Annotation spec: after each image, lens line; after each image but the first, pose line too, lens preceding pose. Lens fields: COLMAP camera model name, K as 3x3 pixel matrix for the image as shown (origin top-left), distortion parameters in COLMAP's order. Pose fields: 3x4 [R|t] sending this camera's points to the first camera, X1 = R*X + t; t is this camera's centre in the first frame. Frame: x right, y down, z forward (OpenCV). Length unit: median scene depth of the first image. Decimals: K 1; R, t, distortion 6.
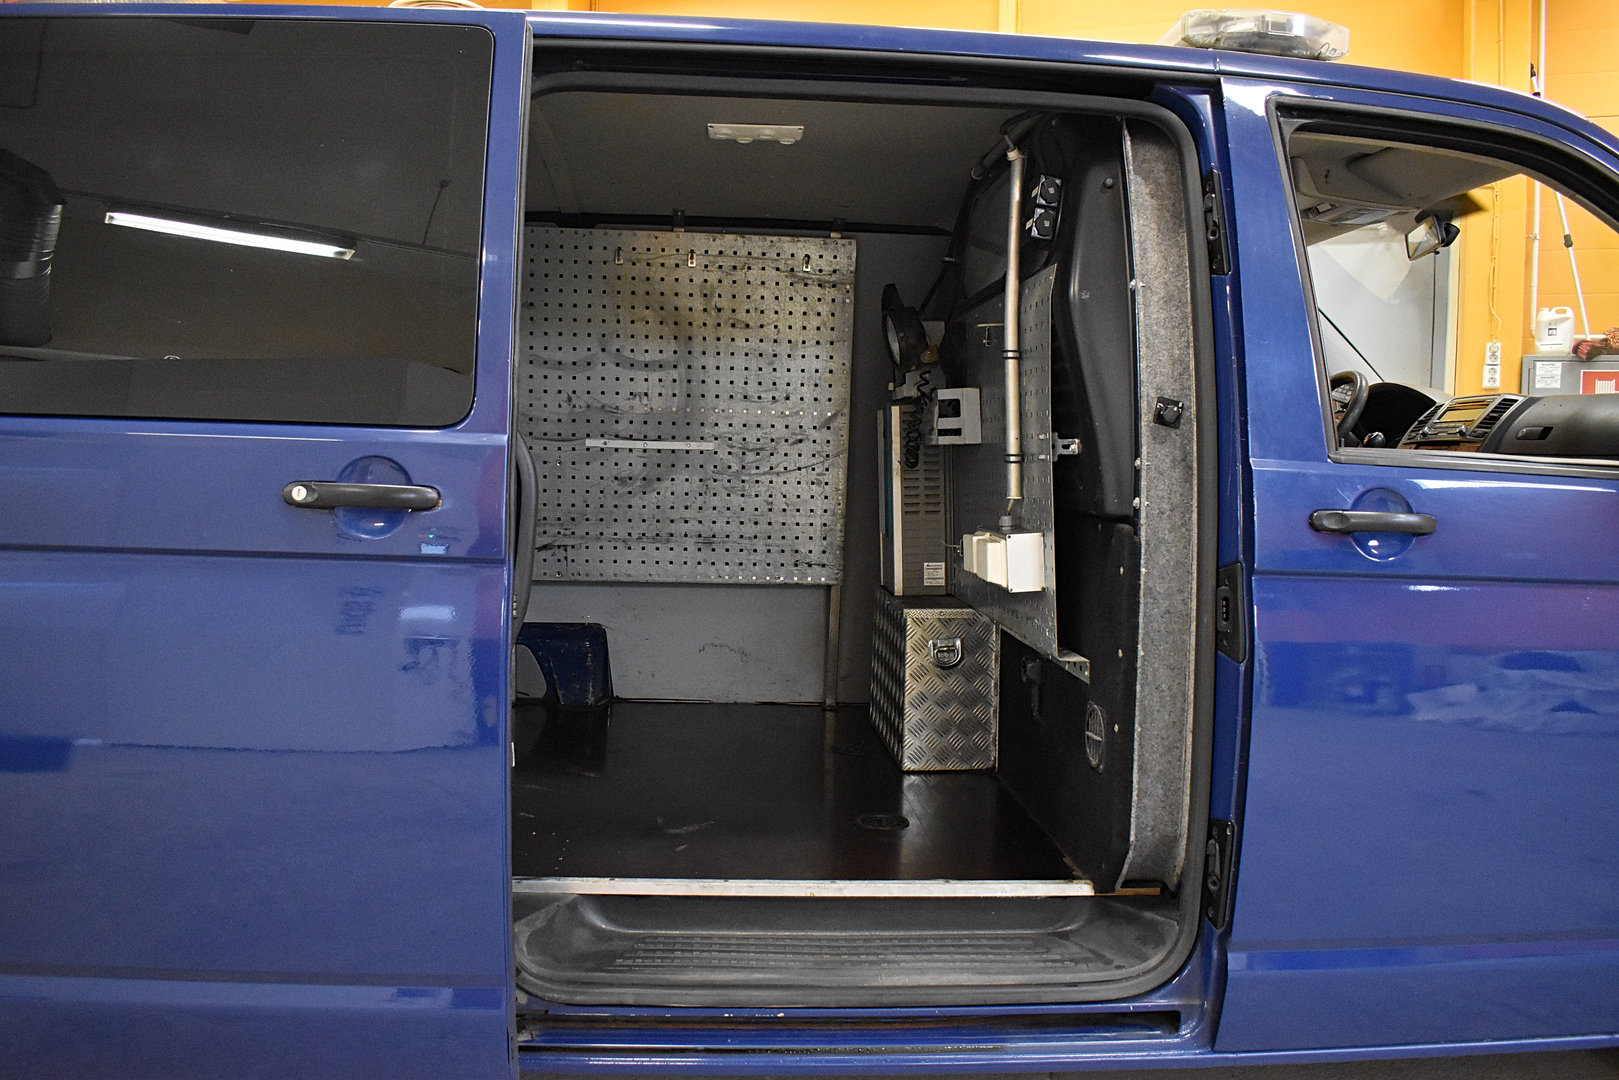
lens RADIAL K [[1274.1, 0, 815.0], [0, 1274.1, 544.0], [0, 0, 1]] dist [-0.068987, 0.006449]
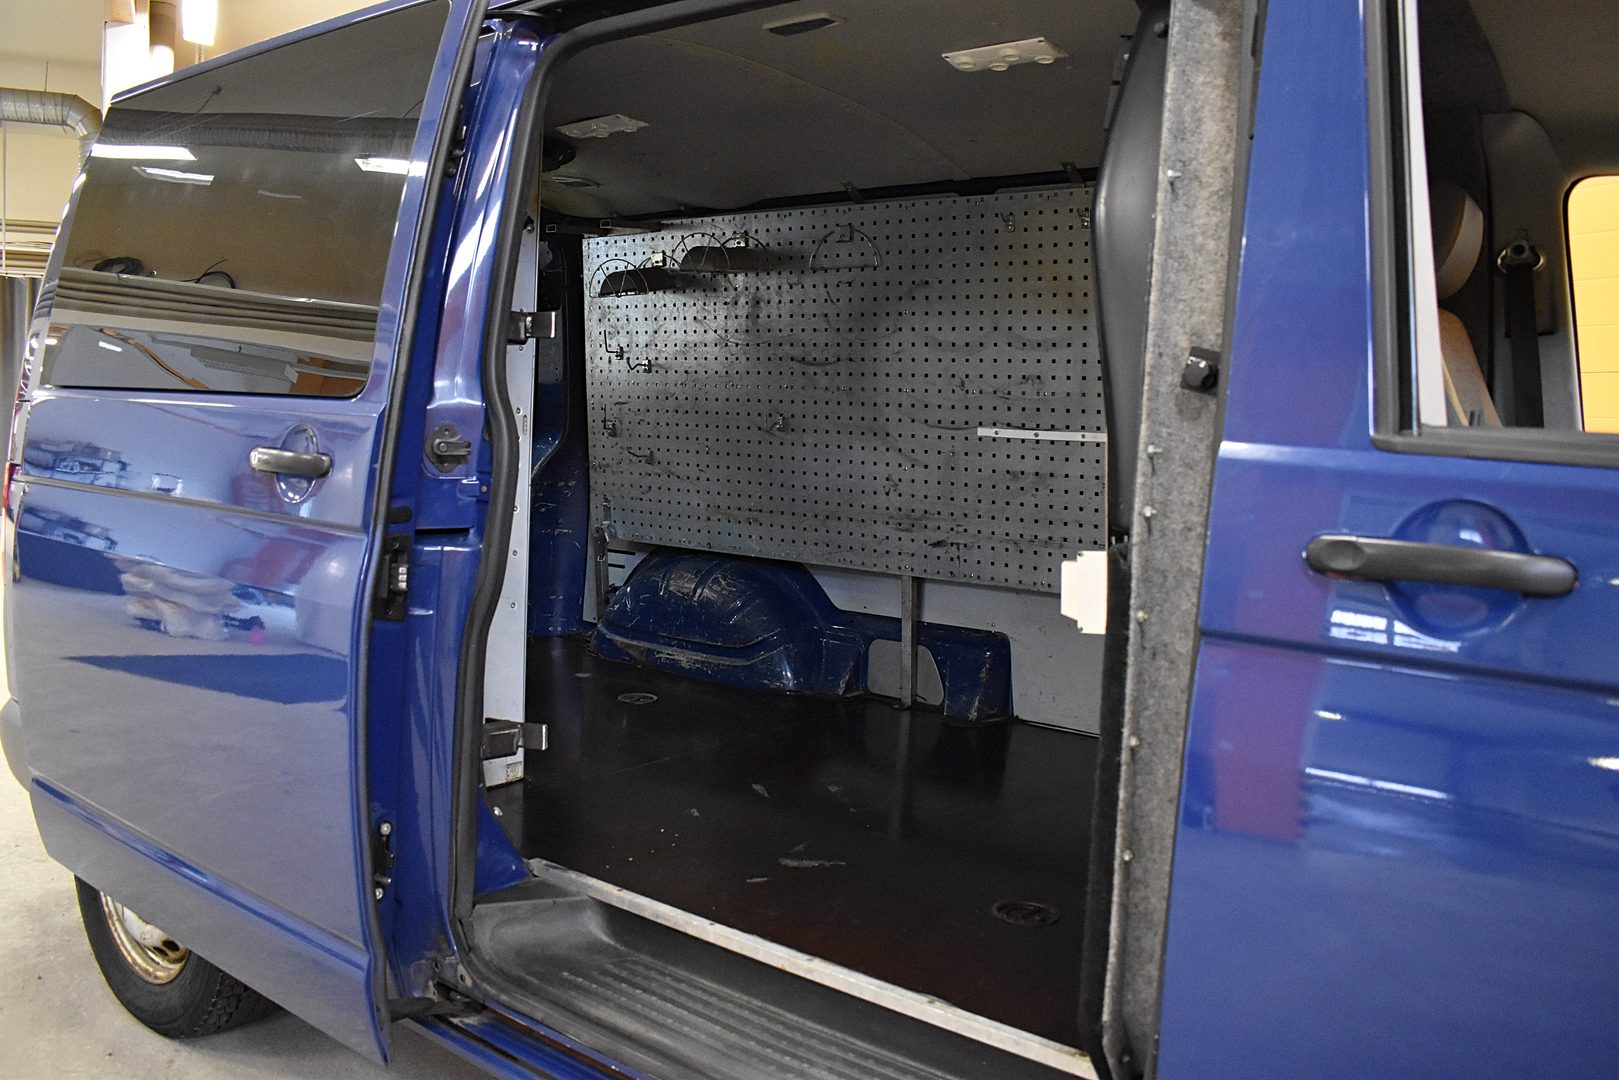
lens RADIAL K [[1274.1, 0, 811.8], [0, 1274.1, 534.3], [0, 0, 1]] dist [-0.068987, 0.006449]
pose [[0.747661, 0.062249, -0.661157, 0.337473], [-0.071234, 0.997370, 0.013349, -0.010307], [0.660249, 0.037116, 0.750129, 0.242715]]
